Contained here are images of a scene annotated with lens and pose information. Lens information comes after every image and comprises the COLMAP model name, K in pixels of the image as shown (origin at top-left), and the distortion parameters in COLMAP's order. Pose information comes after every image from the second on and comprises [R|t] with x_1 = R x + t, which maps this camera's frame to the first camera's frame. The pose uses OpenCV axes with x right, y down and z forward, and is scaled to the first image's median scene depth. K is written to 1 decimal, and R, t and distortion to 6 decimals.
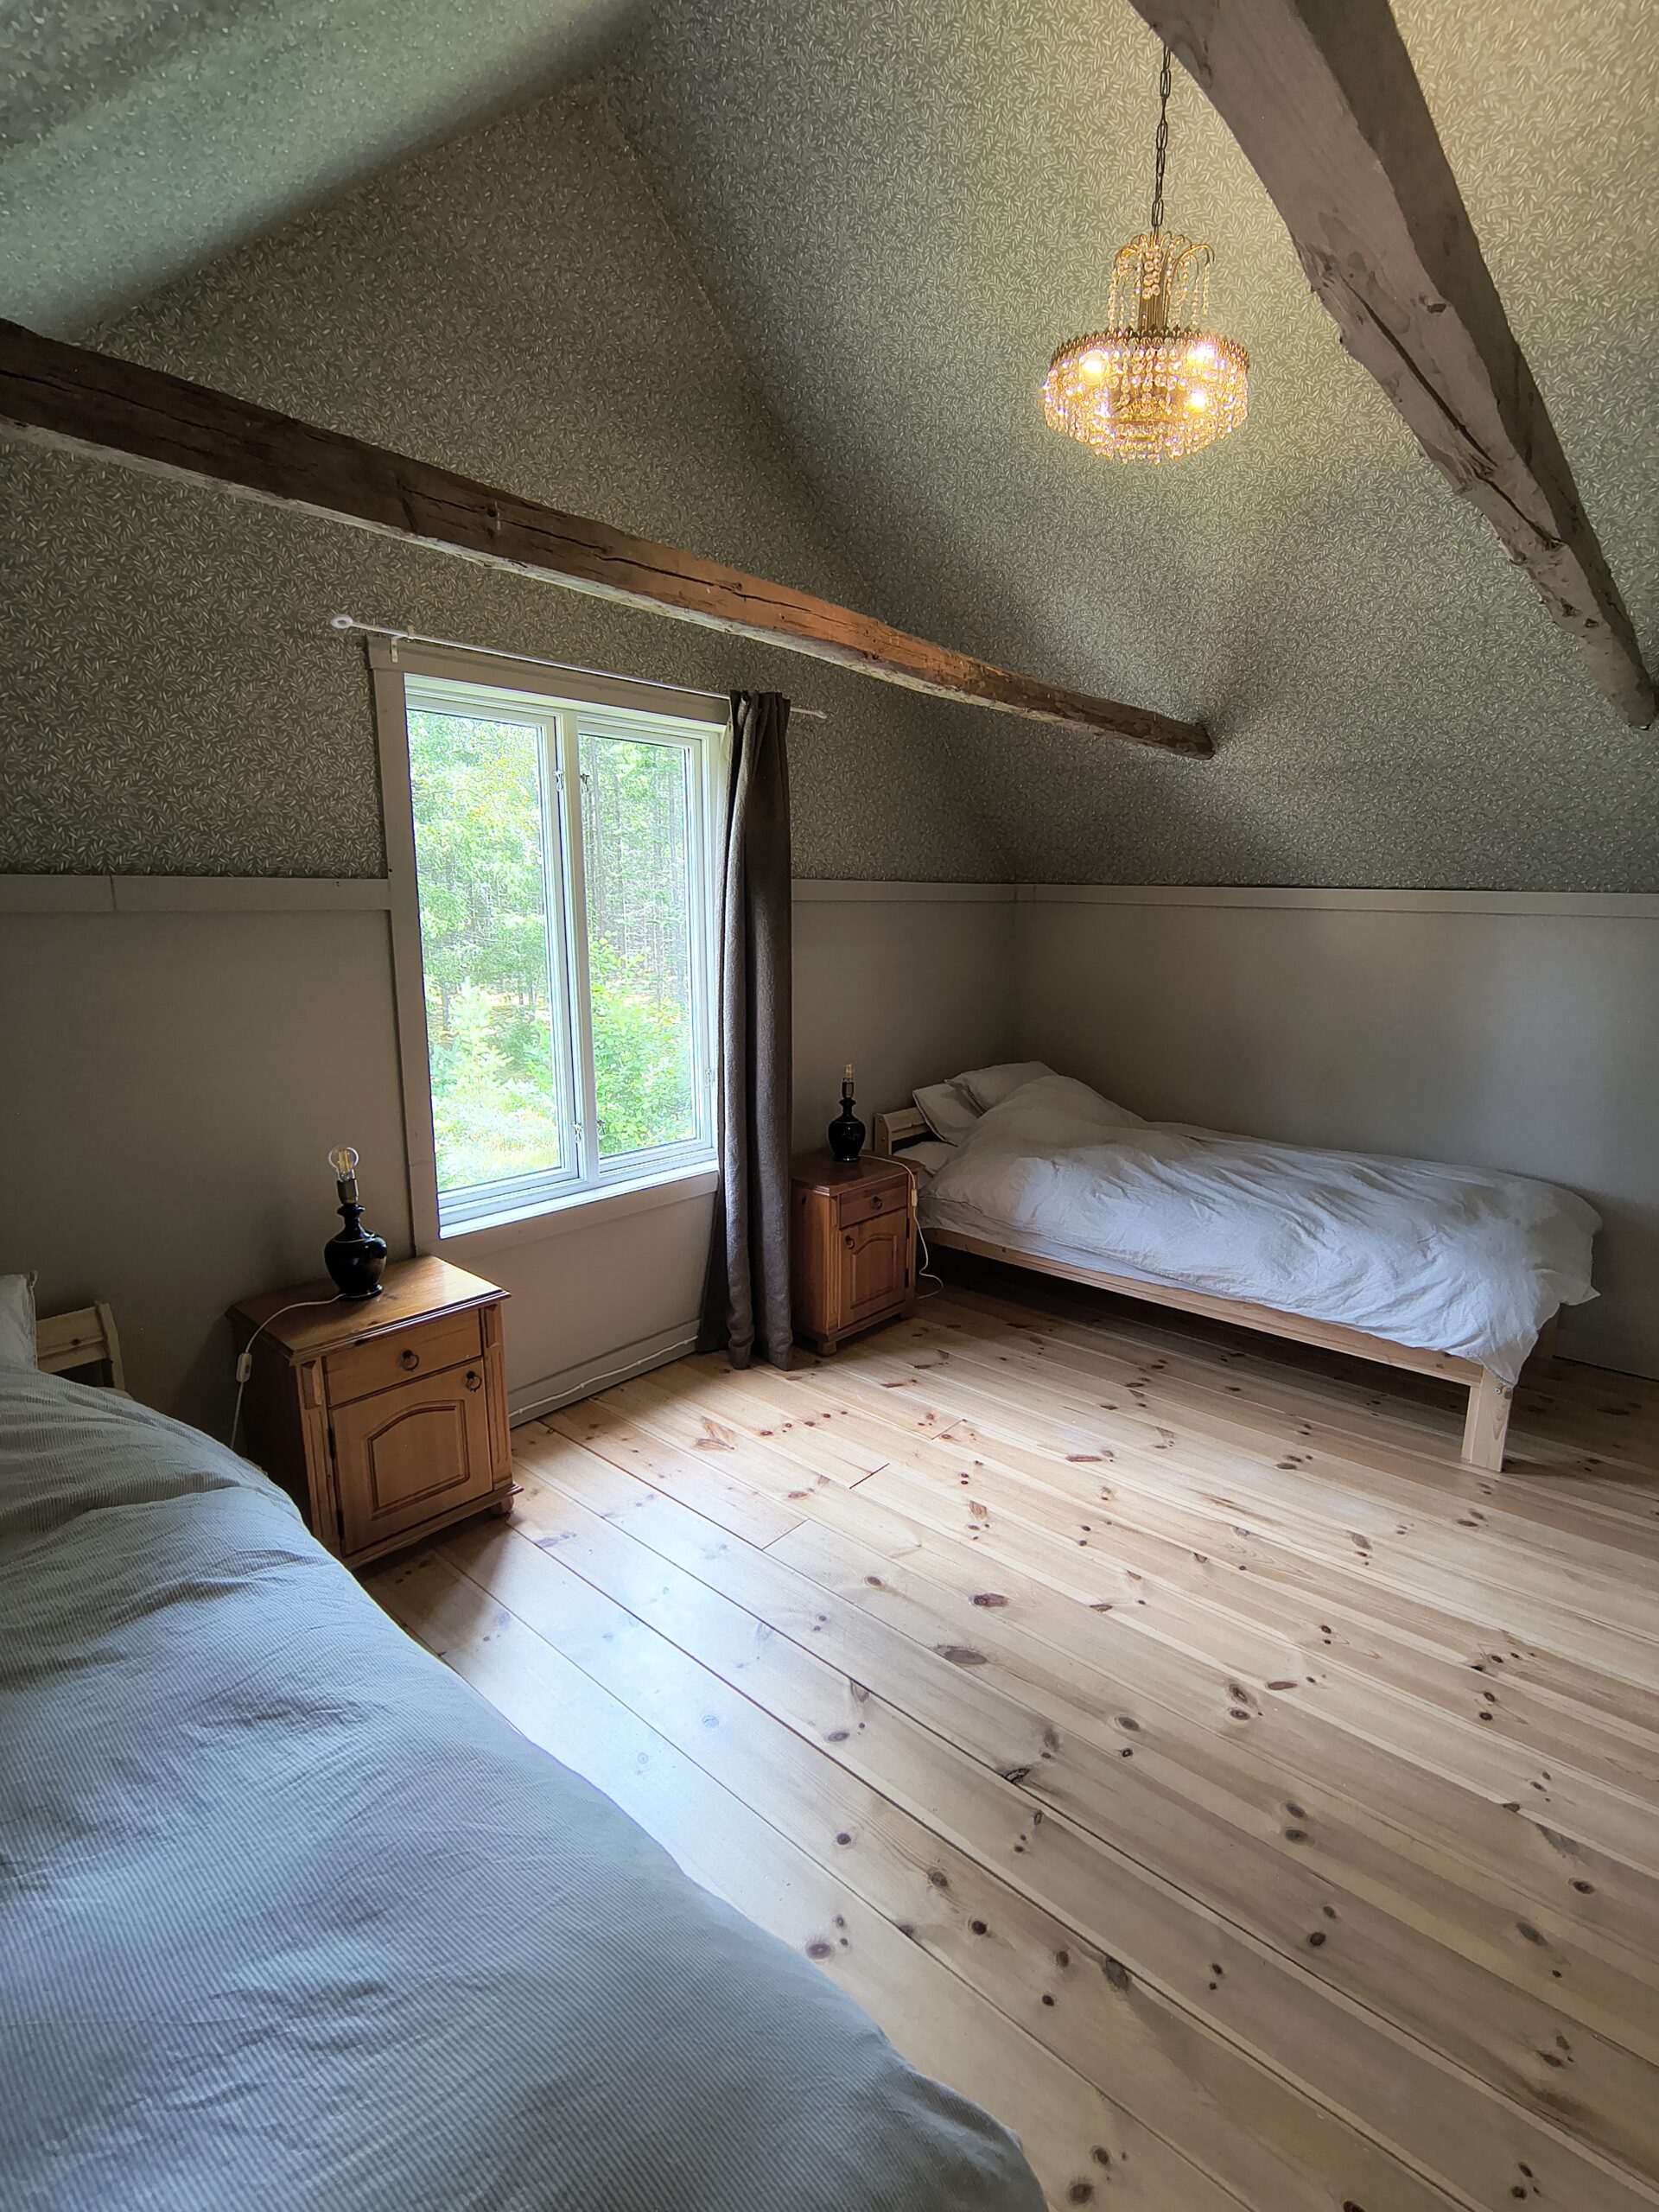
lens RADIAL K [[1030.3, 0, 829.9], [0, 1030.3, 1101.7], [0, 0, 1]] dist [-0.002679, 0.000465]
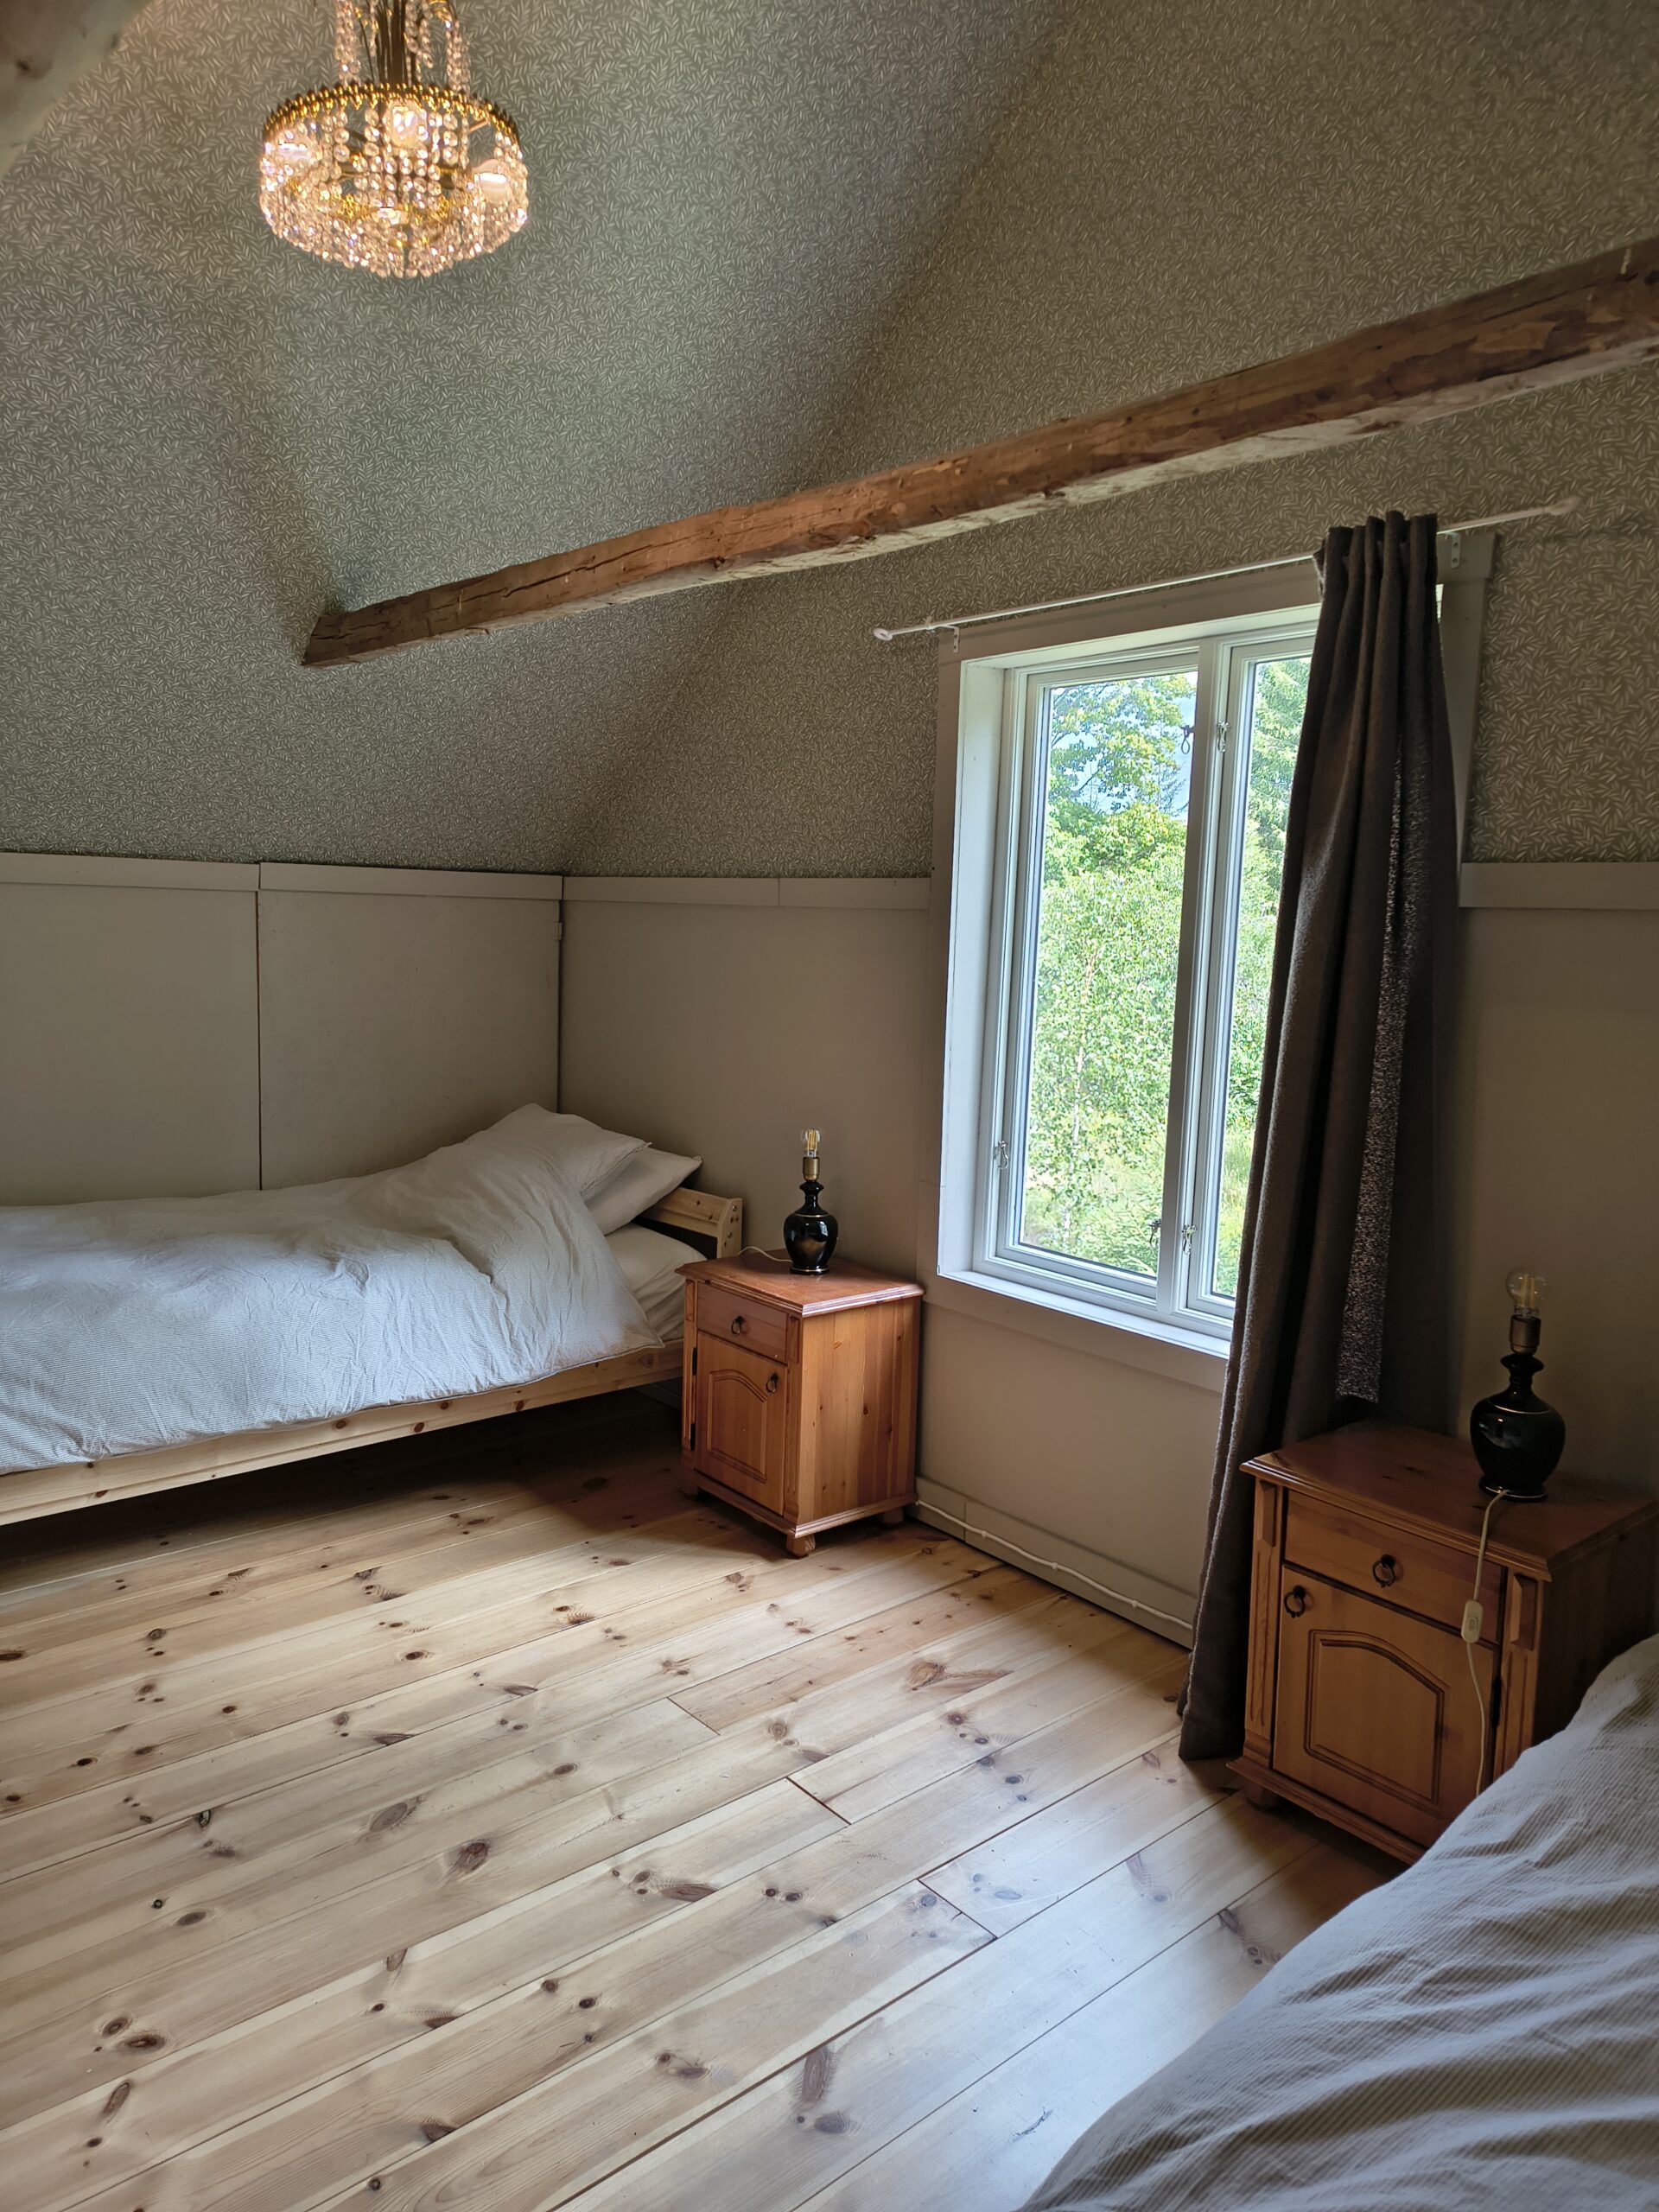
lens RADIAL K [[1510.7, 0, 829.8], [0, 1510.7, 1076.0], [0, 0, 1]] dist [0.056625, -0.050853]
pose [[-0.138120, 0.100486, -0.985305, 0.861888], [-0.218029, 0.967350, 0.129218, -0.172608], [0.966119, 0.232673, -0.111701, 0.962478]]
